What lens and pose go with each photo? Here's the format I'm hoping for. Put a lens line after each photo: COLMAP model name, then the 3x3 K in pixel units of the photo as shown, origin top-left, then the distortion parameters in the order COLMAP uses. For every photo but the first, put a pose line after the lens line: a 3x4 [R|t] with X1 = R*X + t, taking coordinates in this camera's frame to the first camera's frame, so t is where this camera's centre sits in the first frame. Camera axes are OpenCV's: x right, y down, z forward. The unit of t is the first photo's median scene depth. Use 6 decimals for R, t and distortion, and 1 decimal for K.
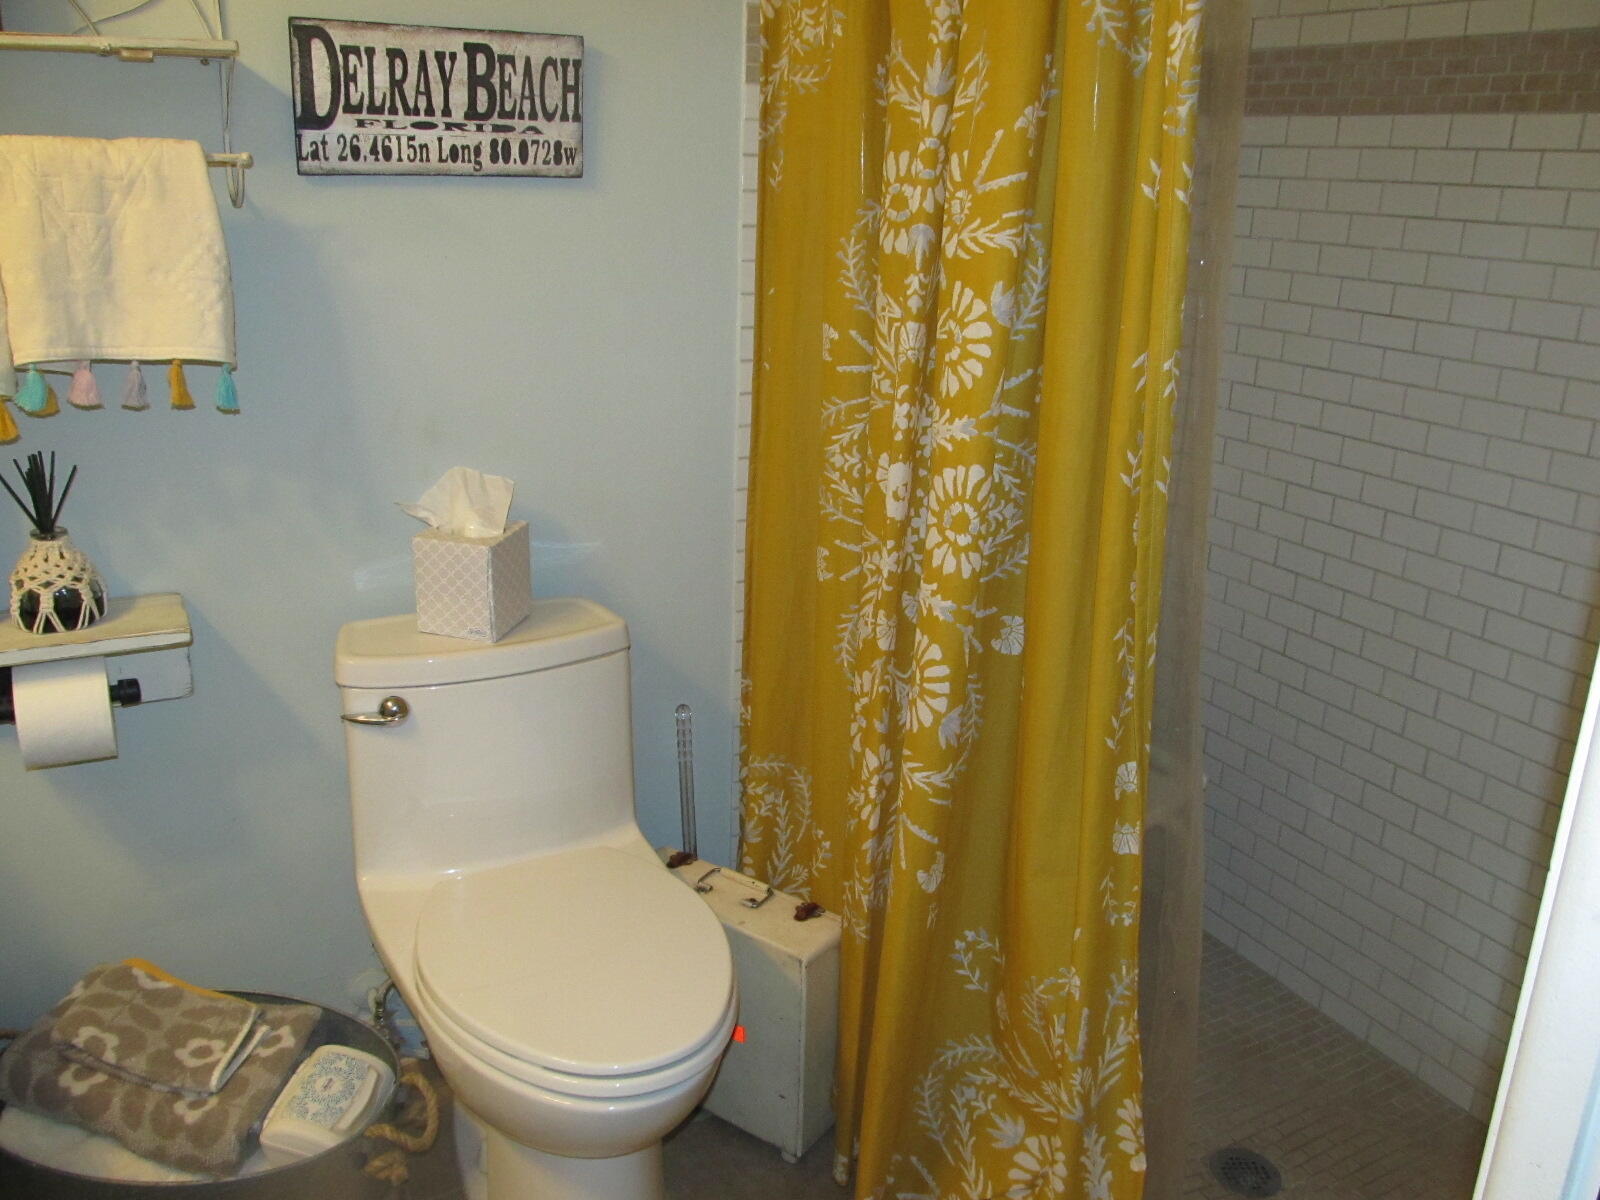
lens RADIAL K [[1332.6, 0, 798.3], [0, 1332.6, 599.3], [0, 0, 1]] dist [-0.062205, 0.036372]
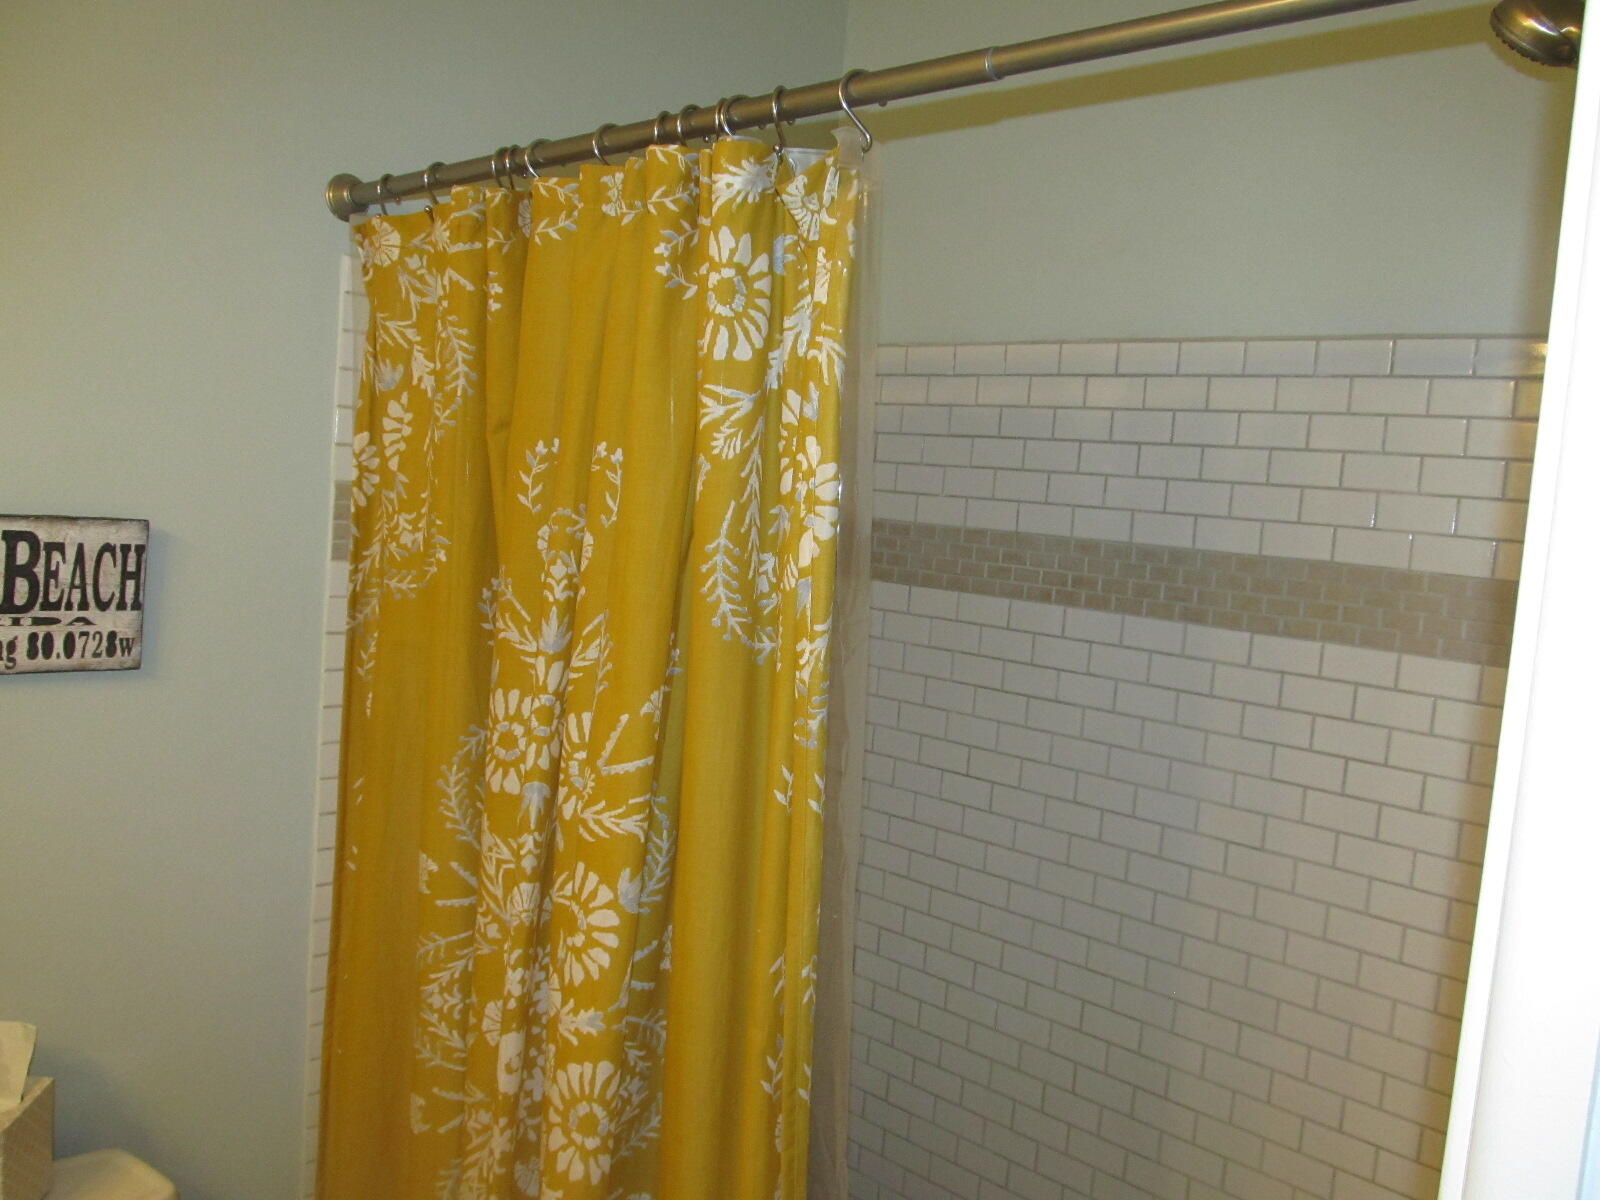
lens RADIAL K [[1332.6, 0, 796.3], [0, 1332.6, 603.8], [0, 0, 1]] dist [-0.062205, 0.036372]
pose [[0.946864, 0.018498, 0.321103, -0.038905], [0.051046, 0.977049, -0.206810, -0.206015], [-0.317559, 0.212212, 0.924188, 0.039551]]
